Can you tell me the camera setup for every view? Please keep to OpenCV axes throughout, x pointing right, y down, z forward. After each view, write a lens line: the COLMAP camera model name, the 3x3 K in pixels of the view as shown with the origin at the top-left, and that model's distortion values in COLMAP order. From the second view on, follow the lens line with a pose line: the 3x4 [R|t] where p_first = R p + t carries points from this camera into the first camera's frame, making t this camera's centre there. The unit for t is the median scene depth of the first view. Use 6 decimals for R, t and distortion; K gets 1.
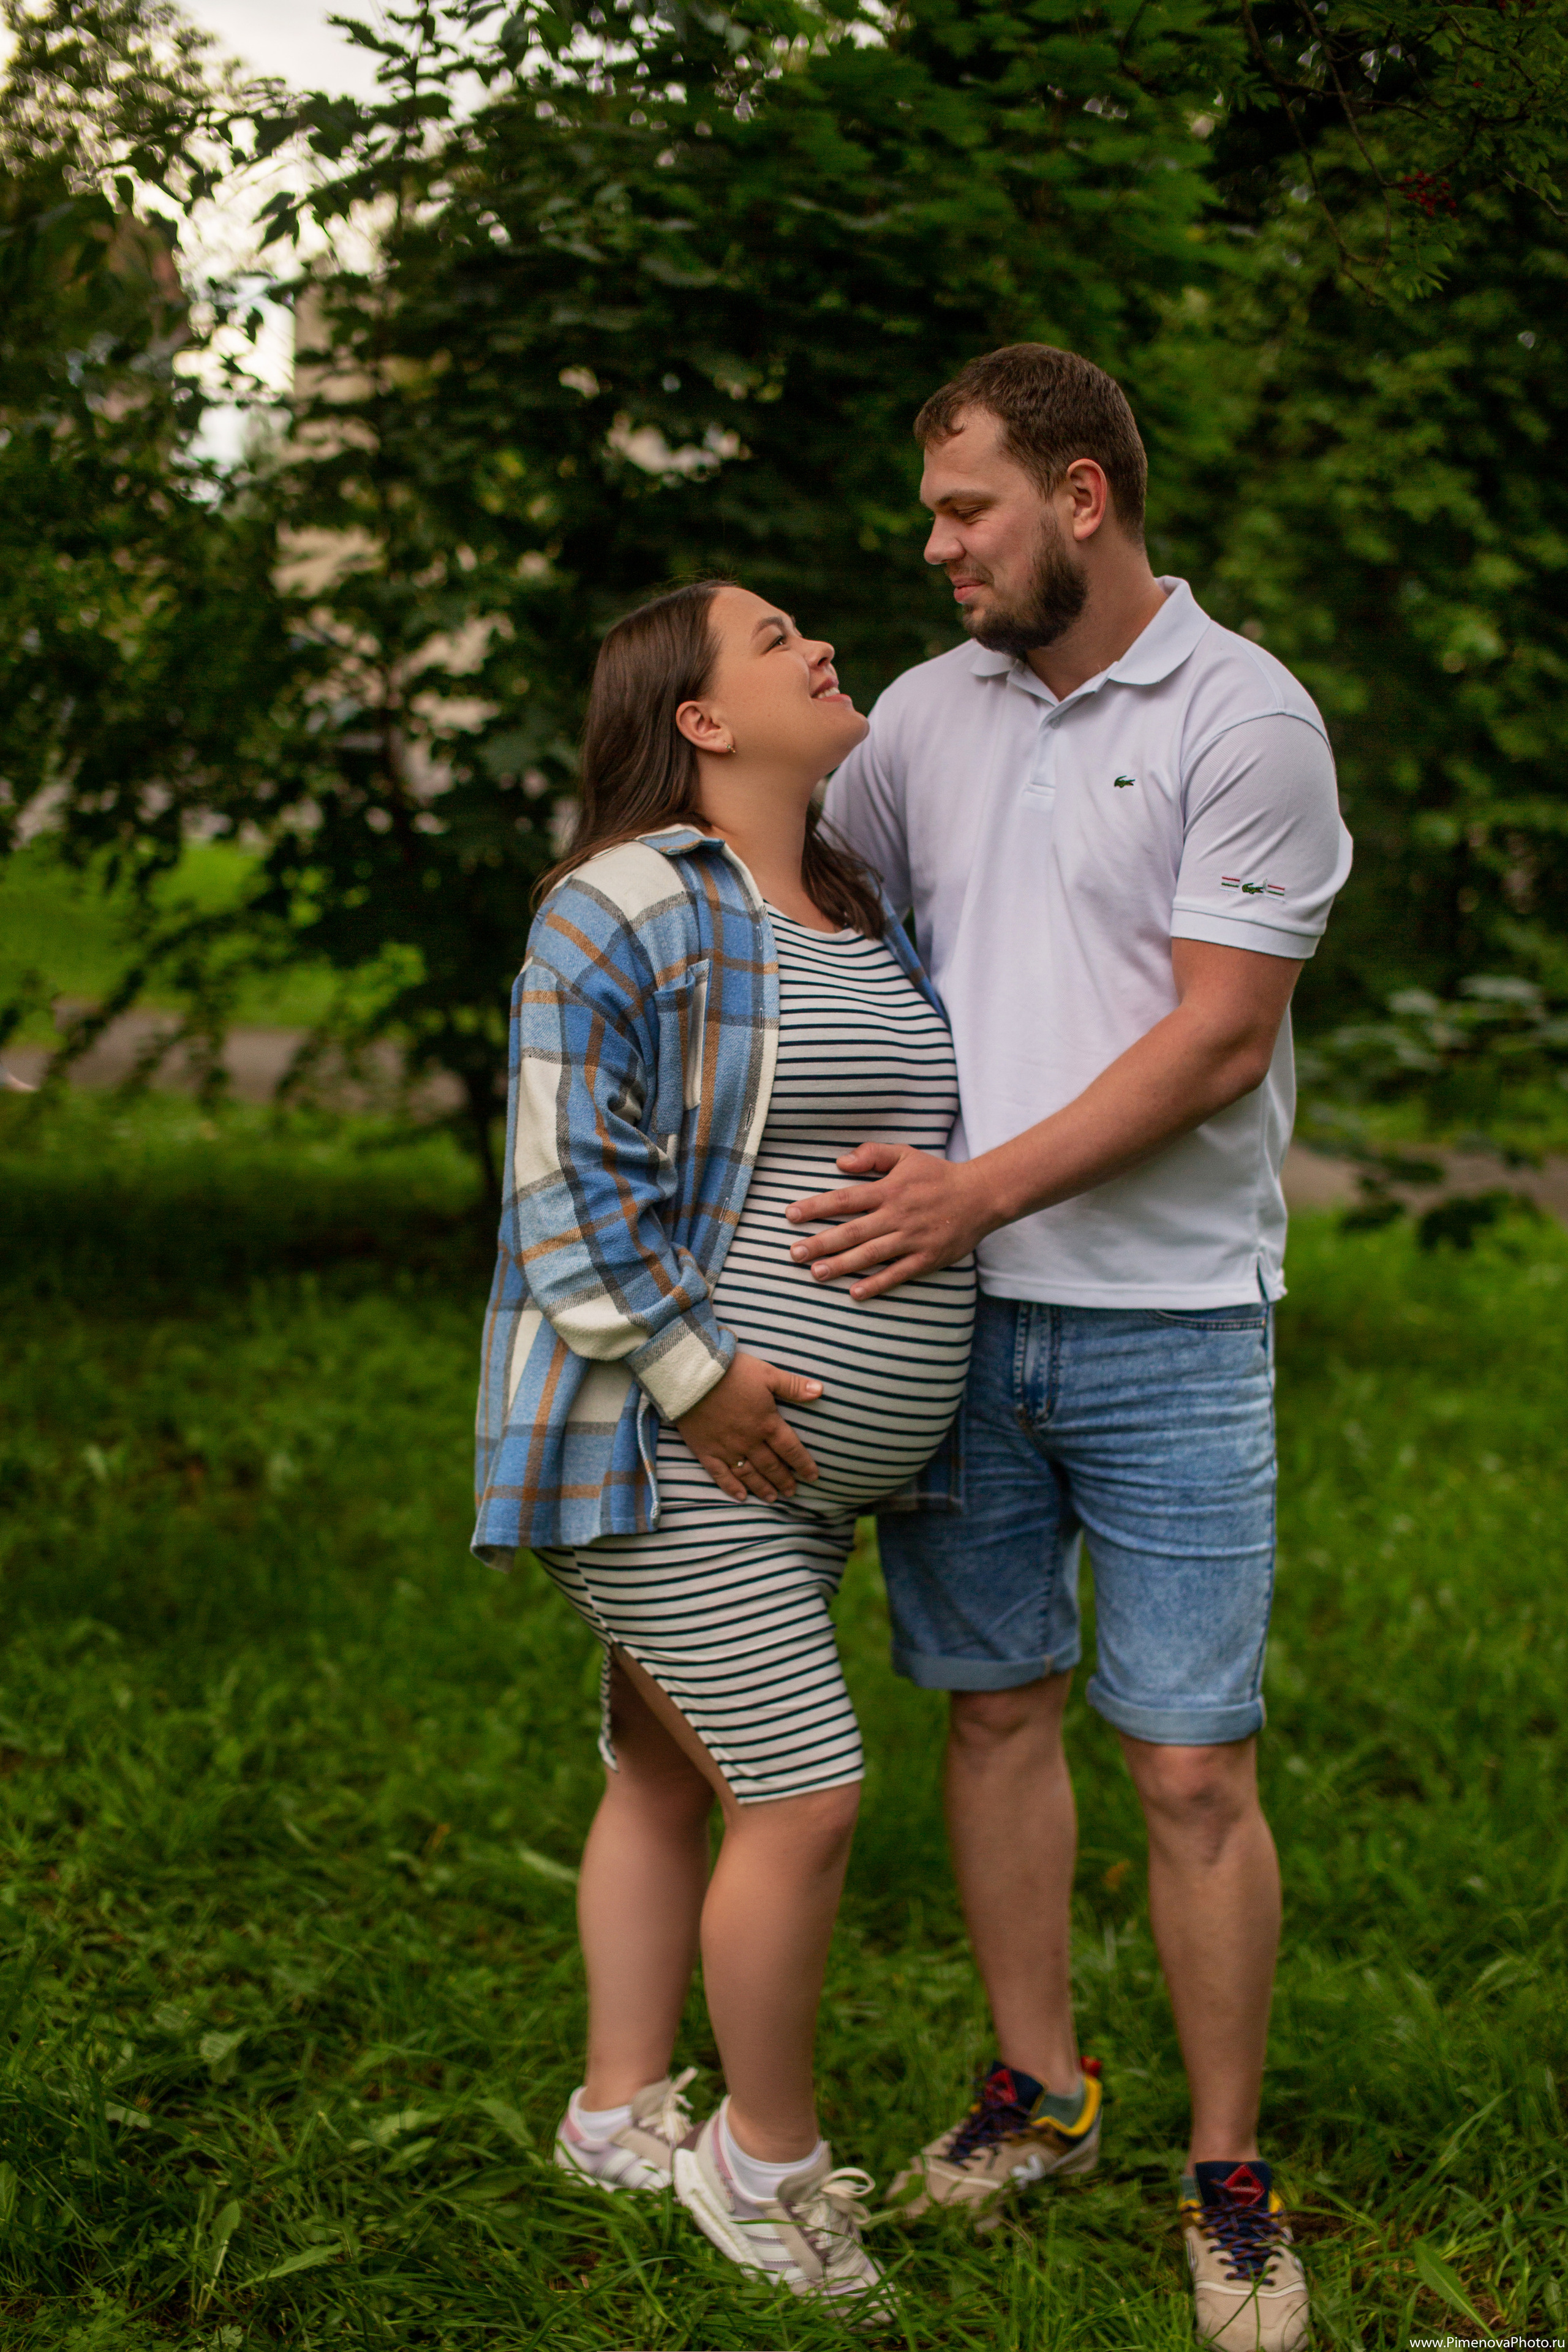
lens RADIAL K [[3314.1, 0, 784.0], [0, 3314.1, 1176.0], [0, 0, 1]] dist [-0.056536, 0.015838]
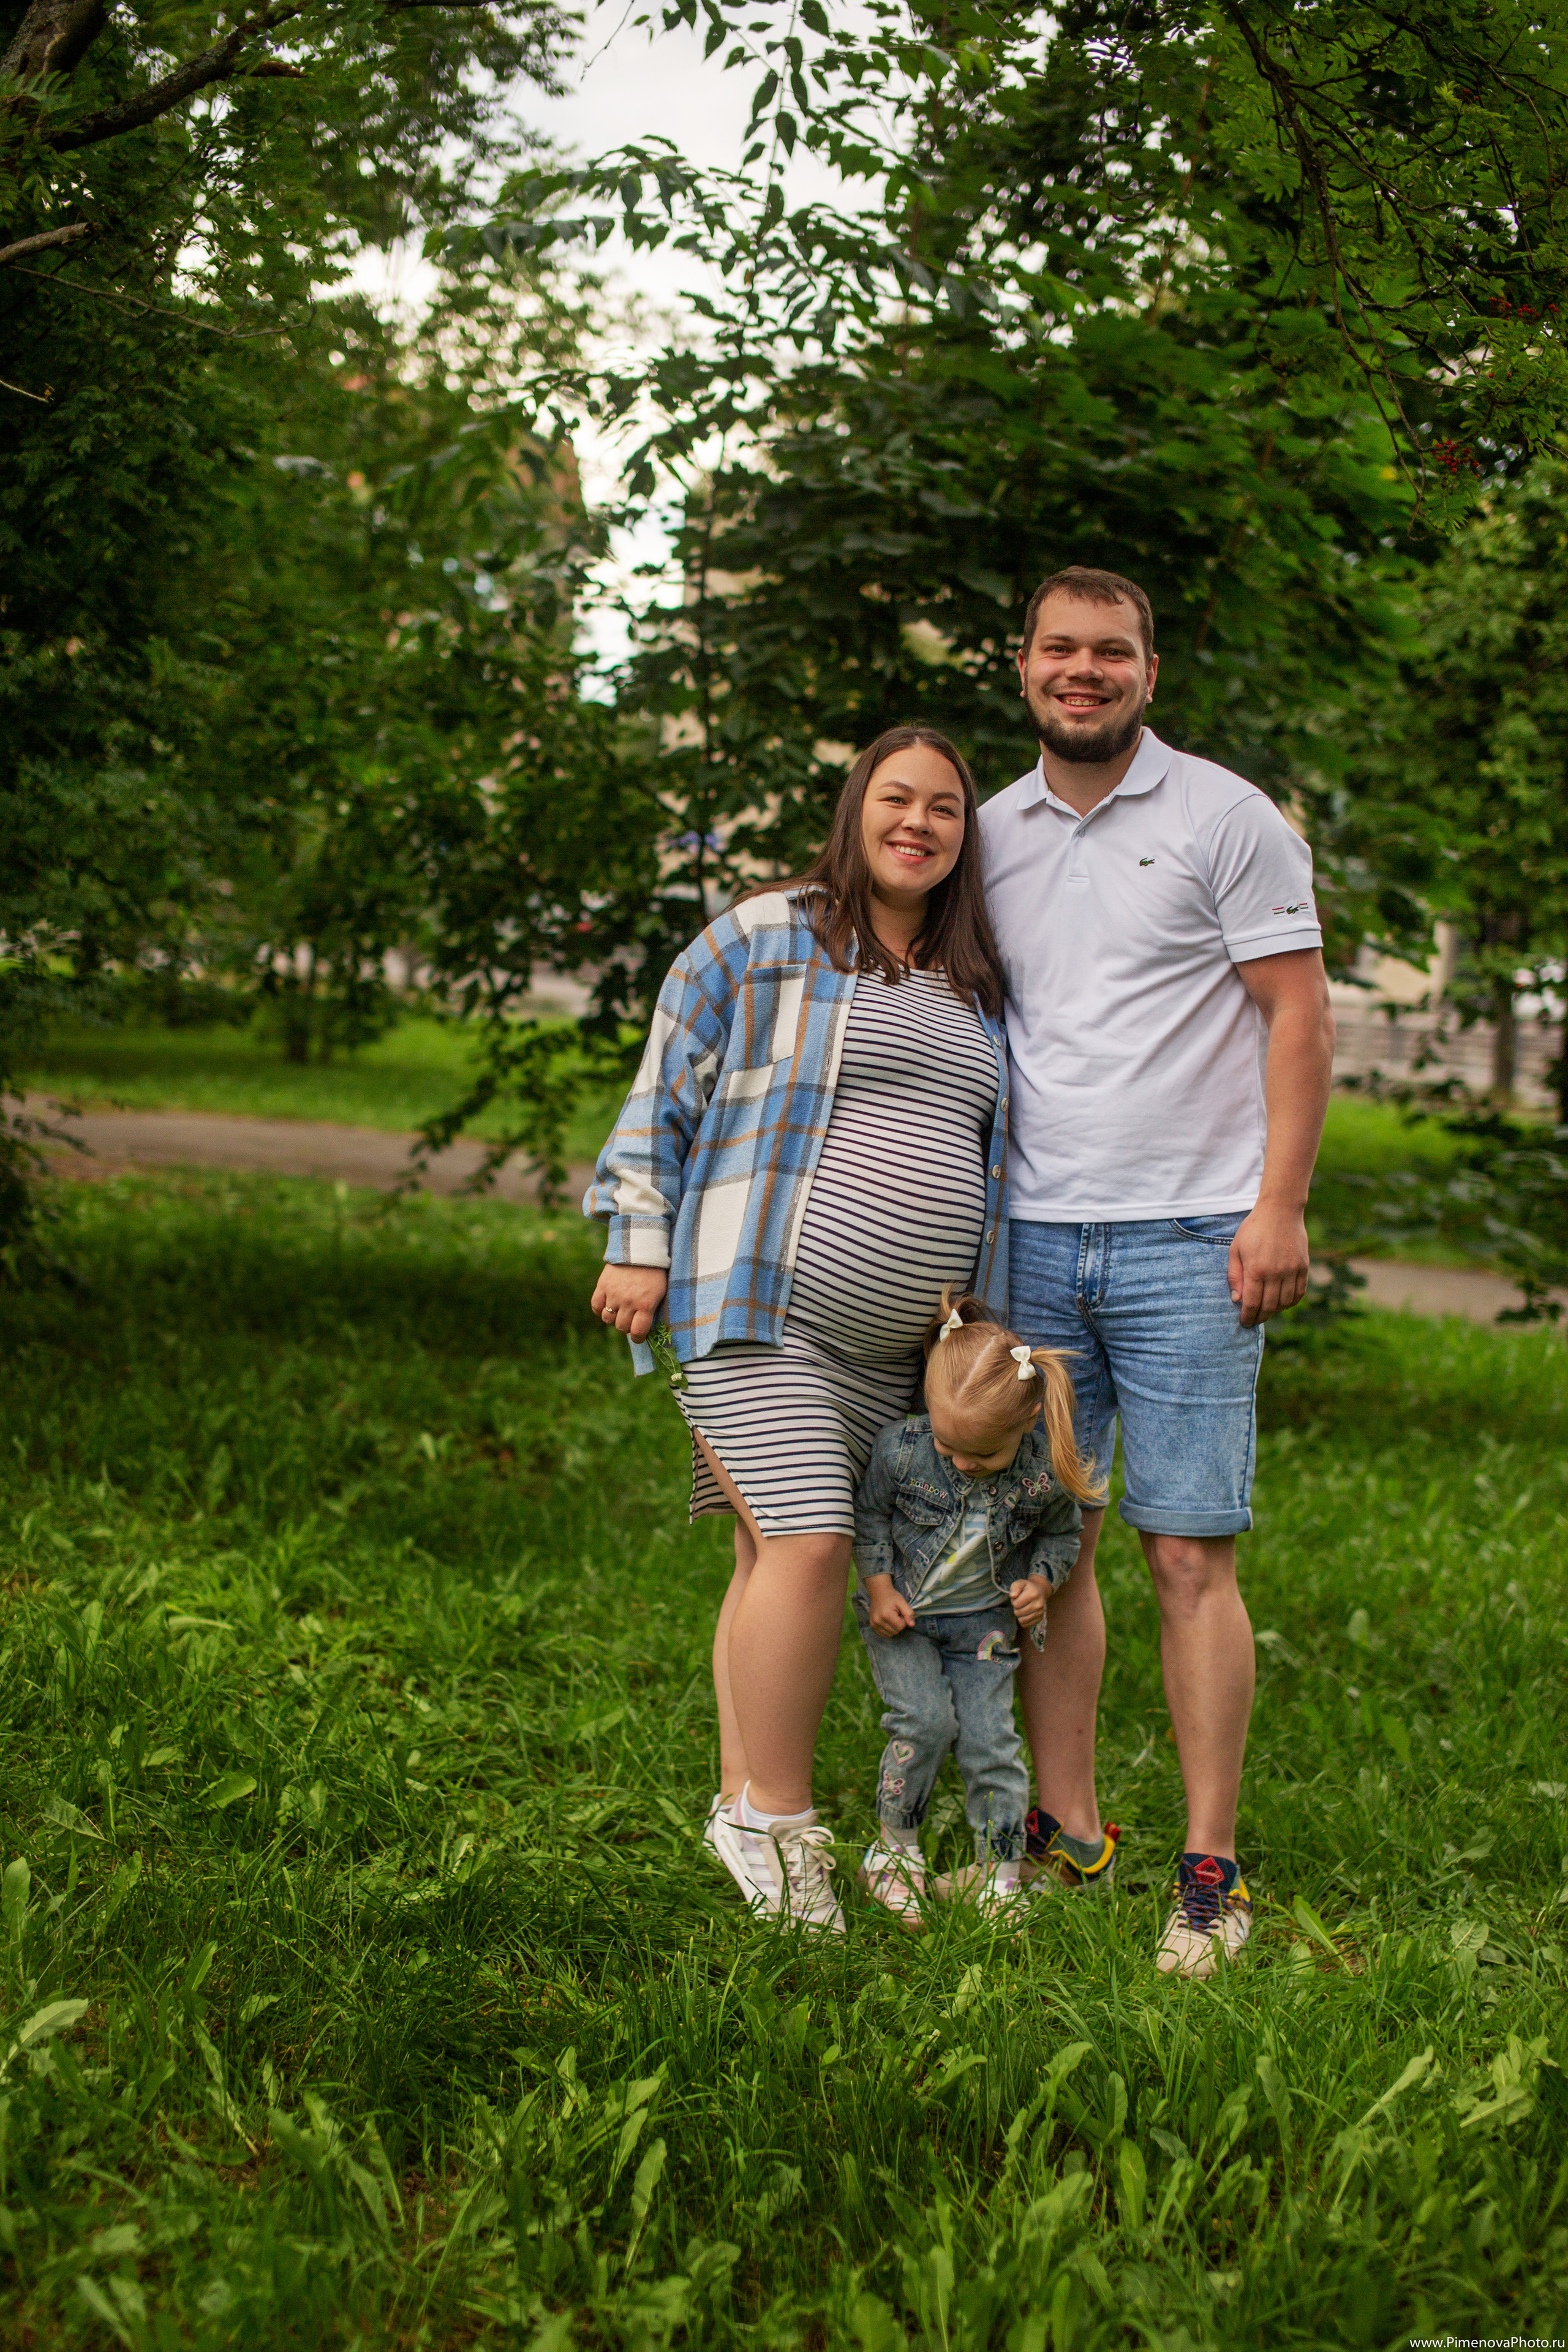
lens RADIAL K [[3367.3, 0, 764.1], [0, 3367.3, 1142.9], [0, 0, 1]] dist [-0.072419, 0.136843]
pose [[0.992049, 0.028517, -0.122578, 0.057823], [-0.037664, 0.996623, -0.072967, 0.051081], [0.120083, 0.077004, 0.989773, -0.204922]]
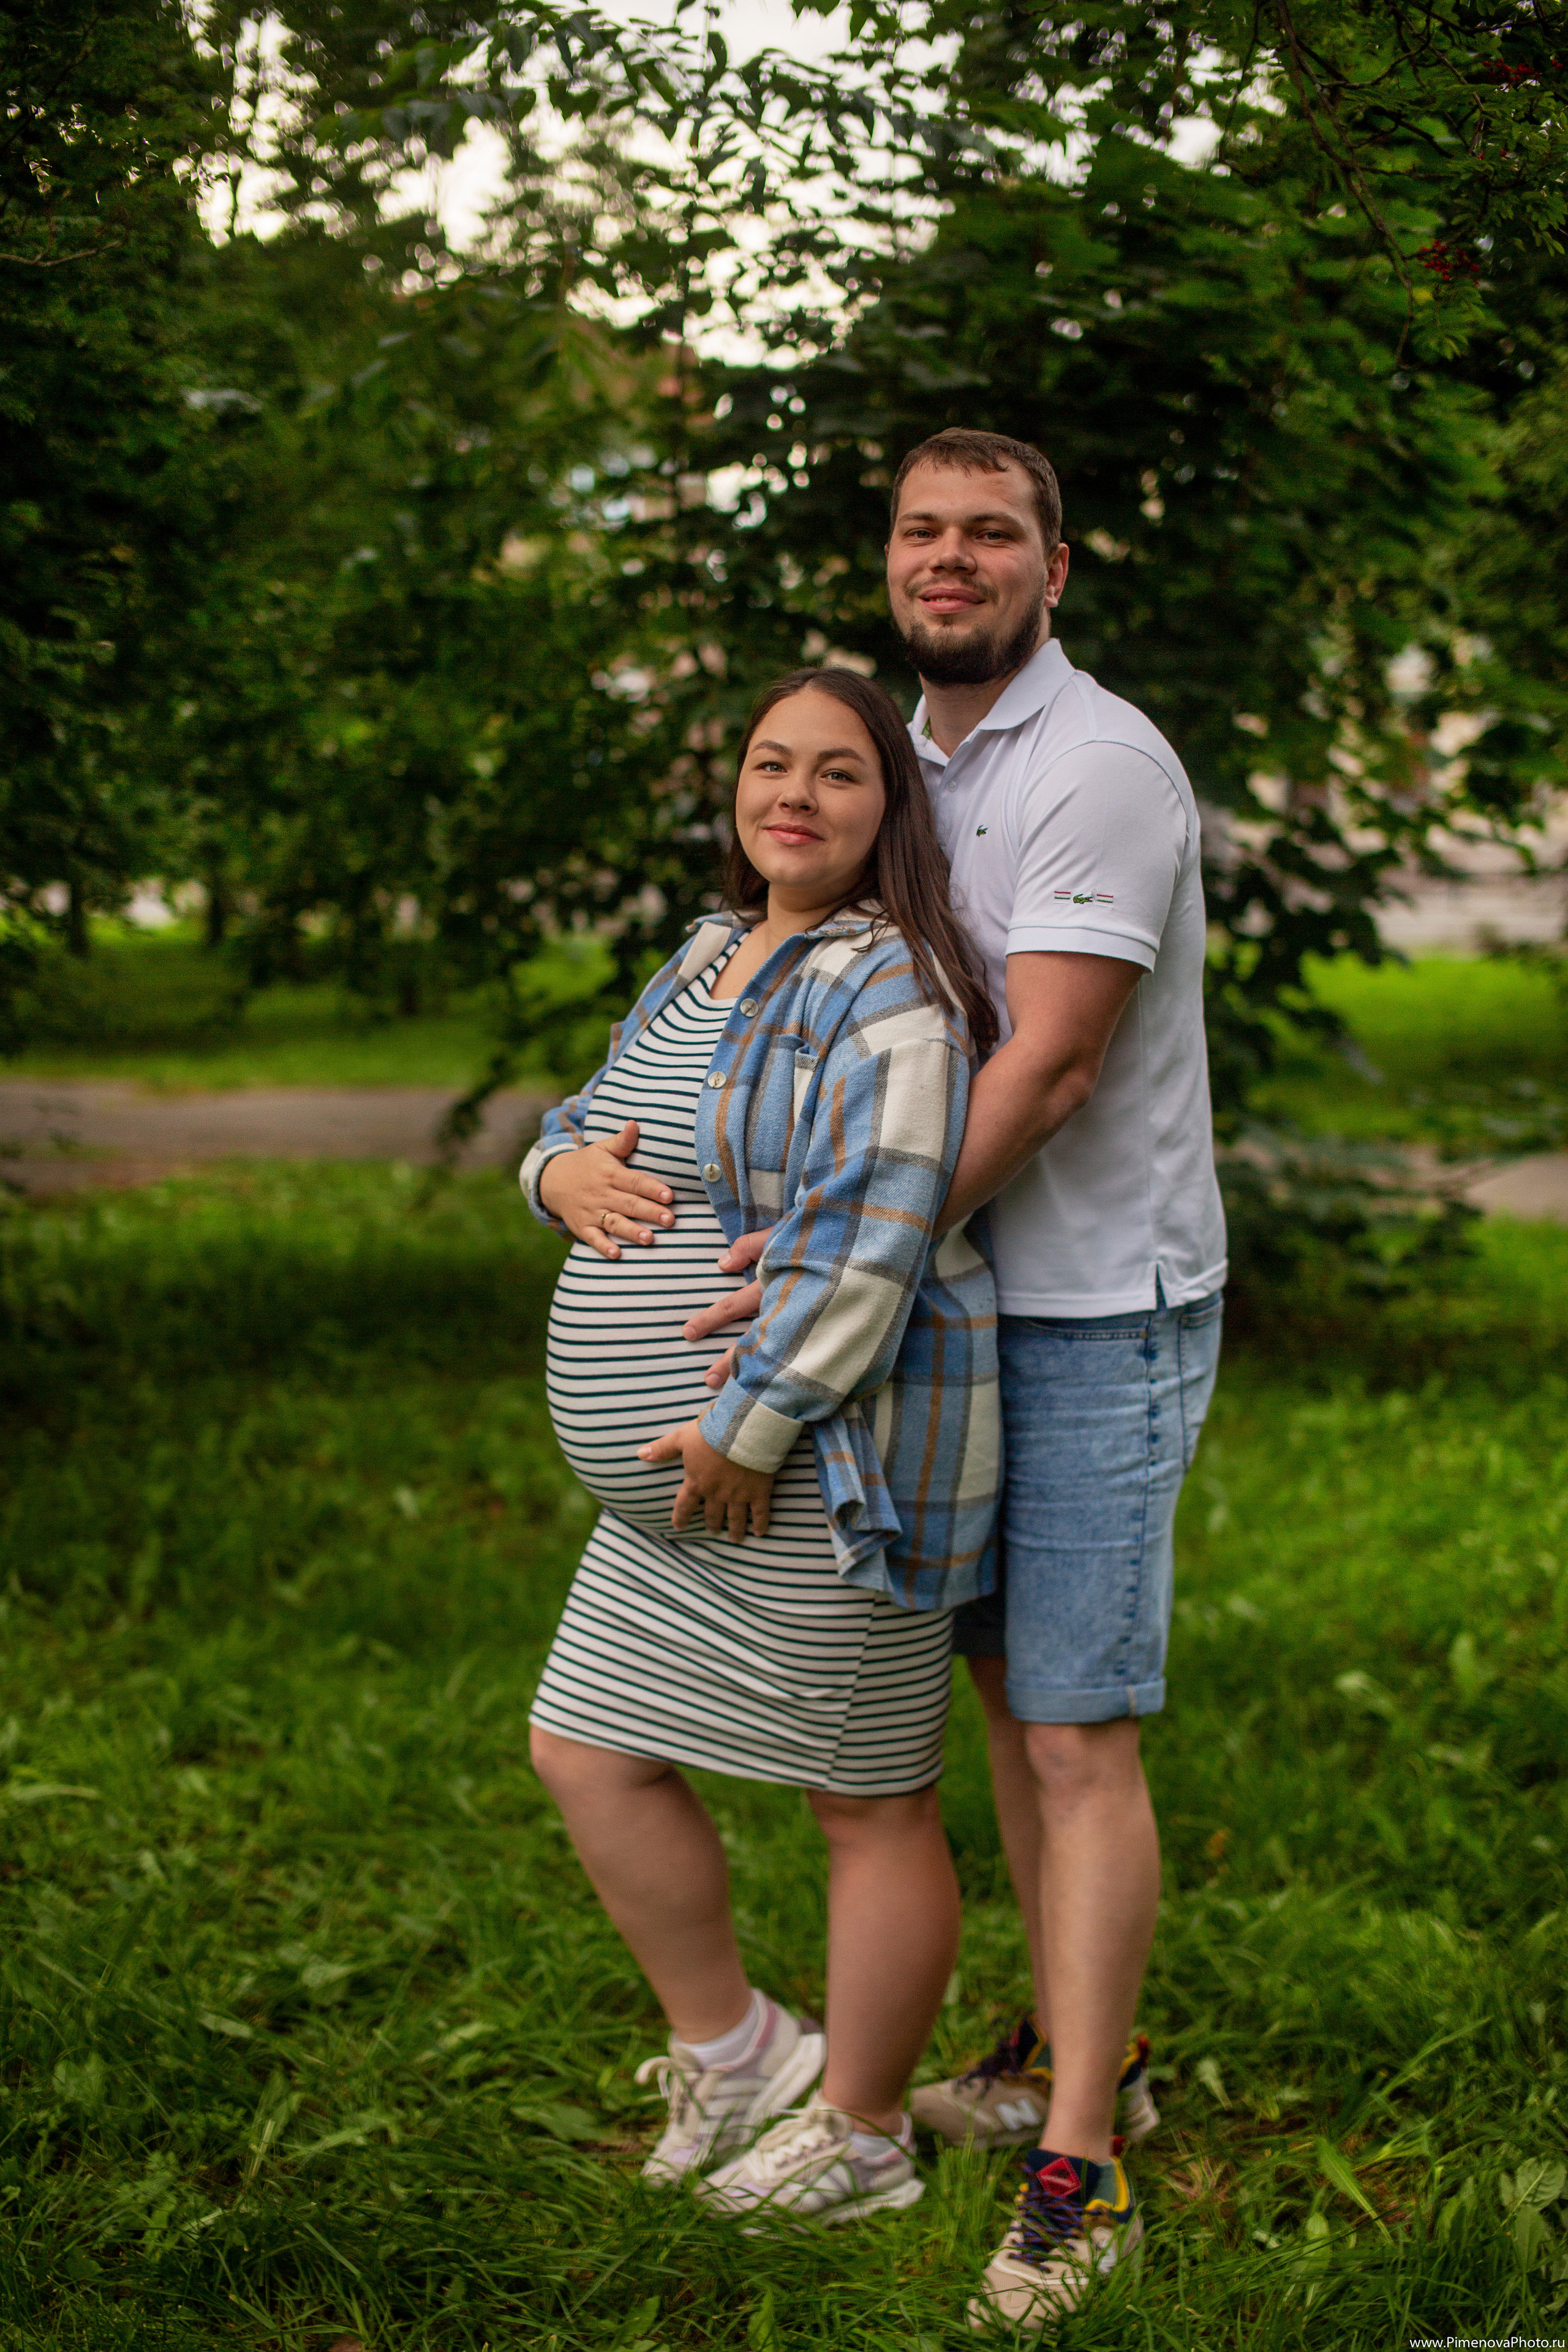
lens RADIAL K [[3331.5, 0, 736.3], [0, 3331.5, 1170.8], [0, 0, 1]] dist [-0.052051, 0.036831]
pose [[0.979499, -0.046614, -0.195984, 0.102333], [0.041453, 0.998679, -0.030359, 0.012095], [0.197140, 0.021613, 0.980137, -0.056267]]
